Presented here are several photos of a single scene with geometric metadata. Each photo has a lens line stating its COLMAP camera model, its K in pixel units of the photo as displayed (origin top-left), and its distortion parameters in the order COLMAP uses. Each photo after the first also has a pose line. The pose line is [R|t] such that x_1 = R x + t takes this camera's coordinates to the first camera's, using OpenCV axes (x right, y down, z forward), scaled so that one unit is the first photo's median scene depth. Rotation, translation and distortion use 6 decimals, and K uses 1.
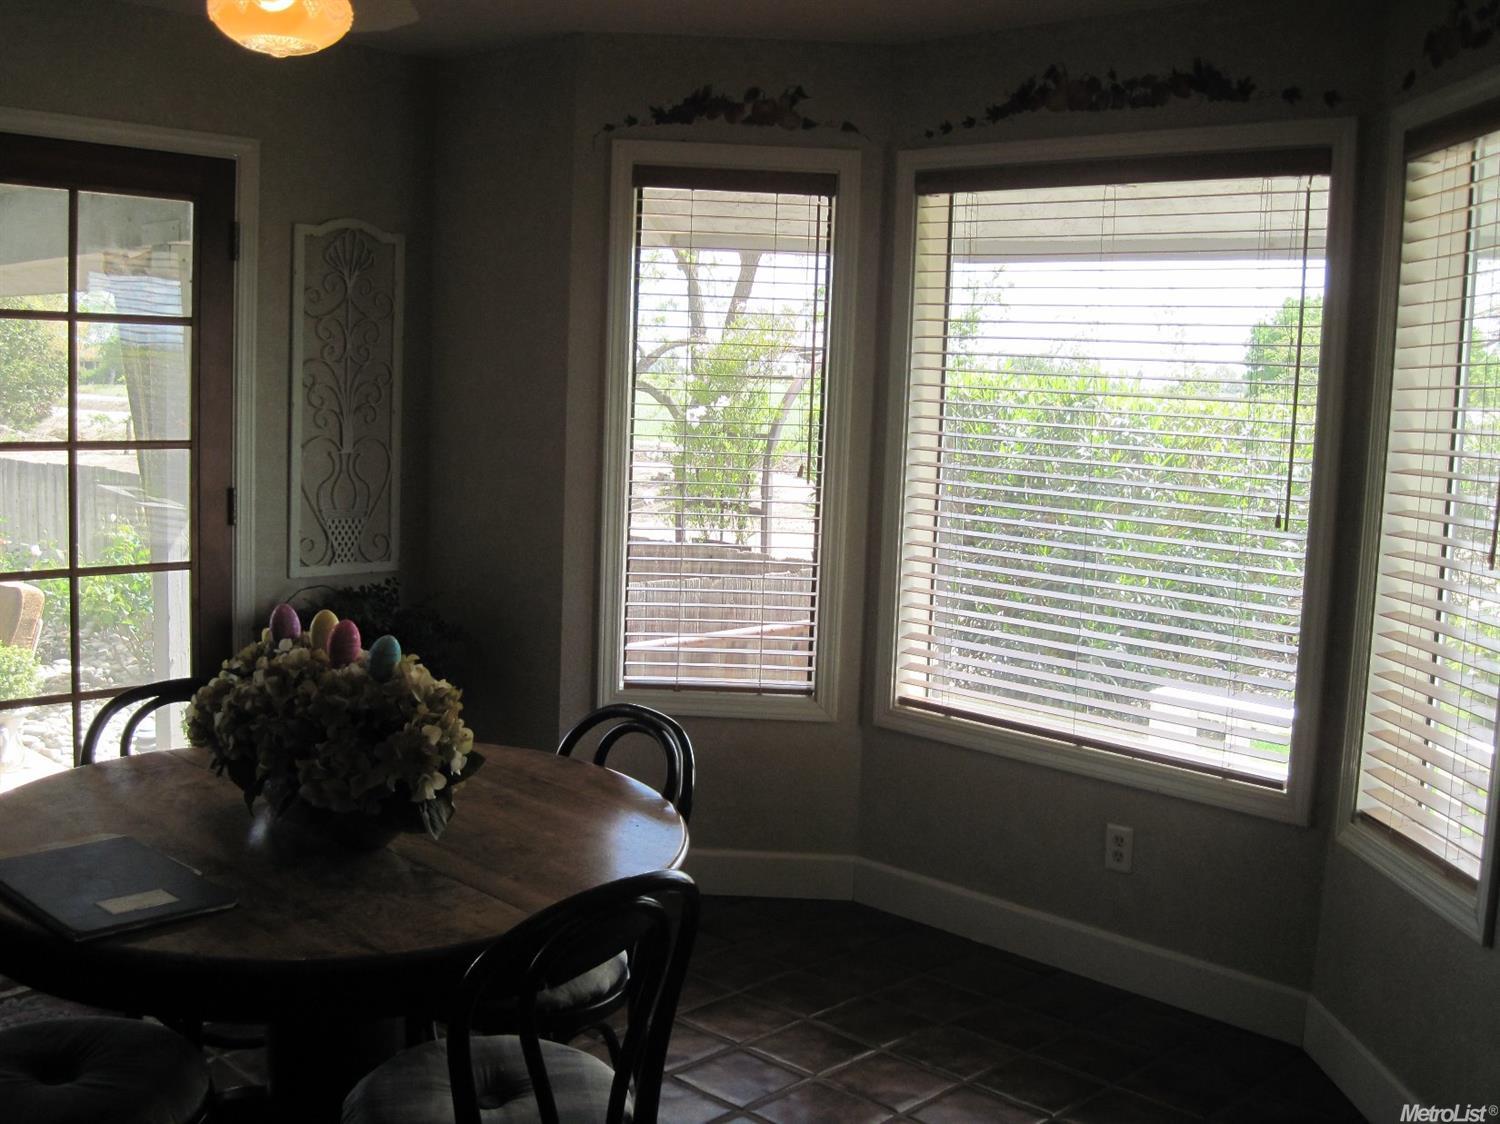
lens RADIAL K [[1521.2, 0, 750.0], [0, 1521.2, 562.0], [0, 0, 1]] dist [-0.123217, 0.002544]
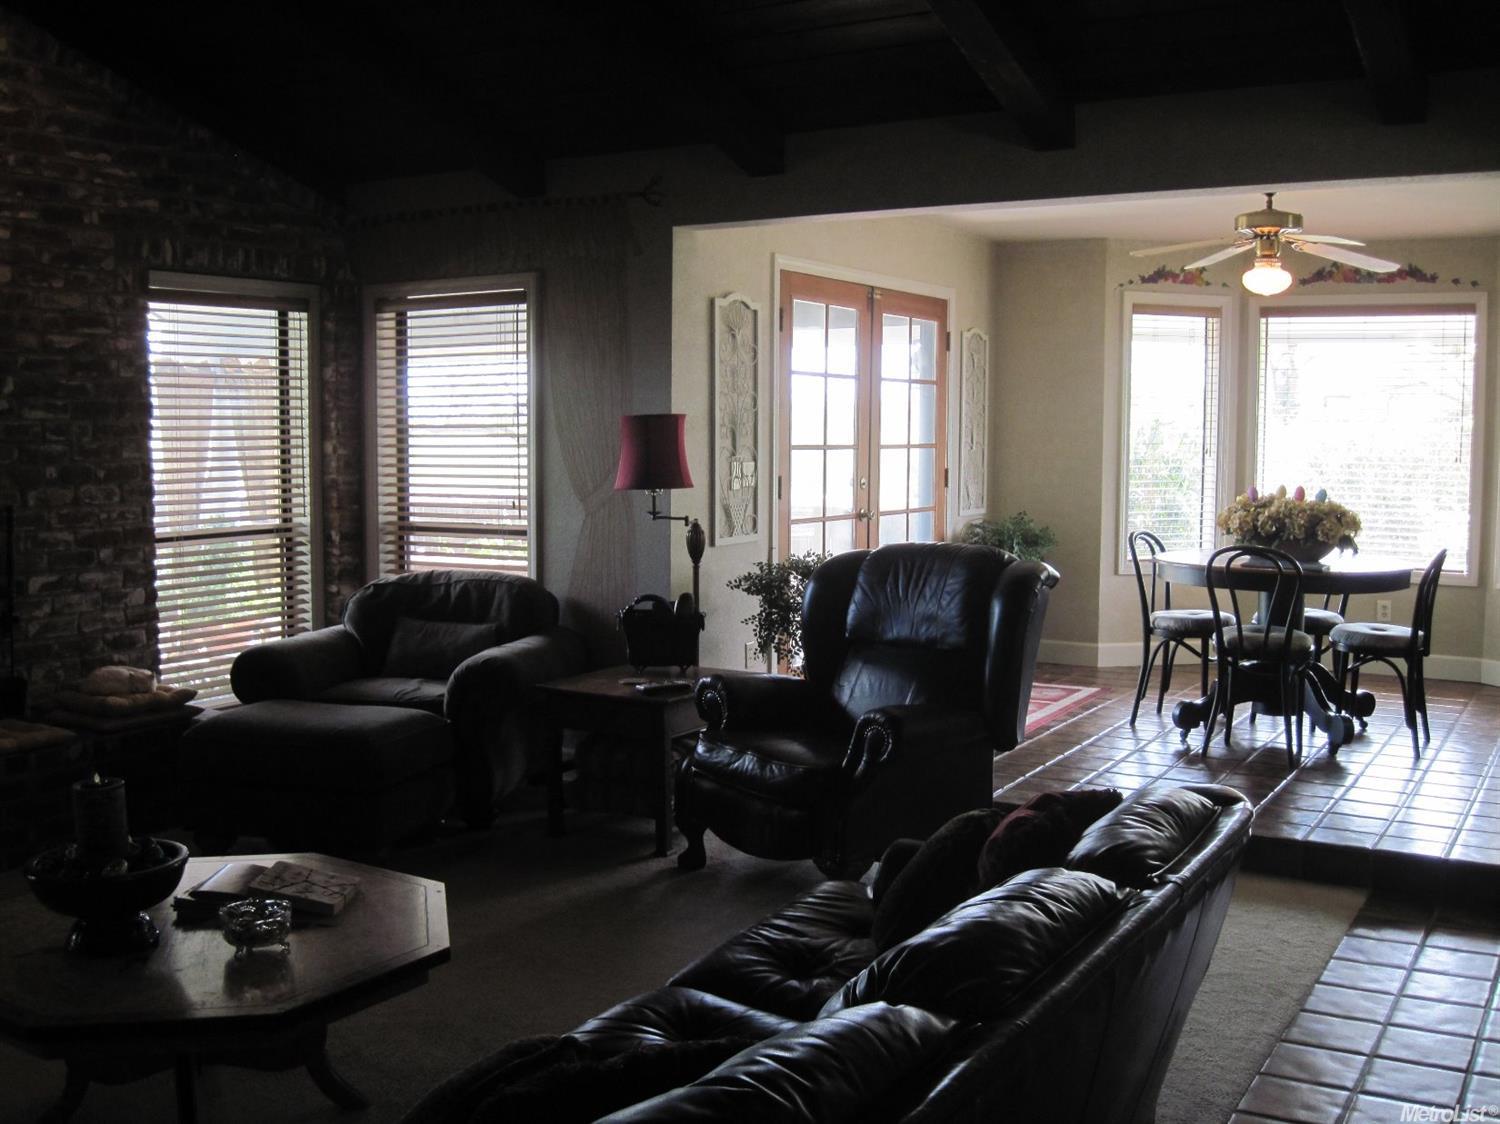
lens RADIAL K [[1521.2, 0, 750.0], [0, 1521.2, 562.0], [0, 0, 1]] dist [-0.123217, 0.002544]
pose [[0.974478, -0.052606, 0.218233, -1.052250], [0.059446, 0.997921, -0.024891, 0.107212], [-0.216470, 0.037229, 0.975579, -0.870116]]
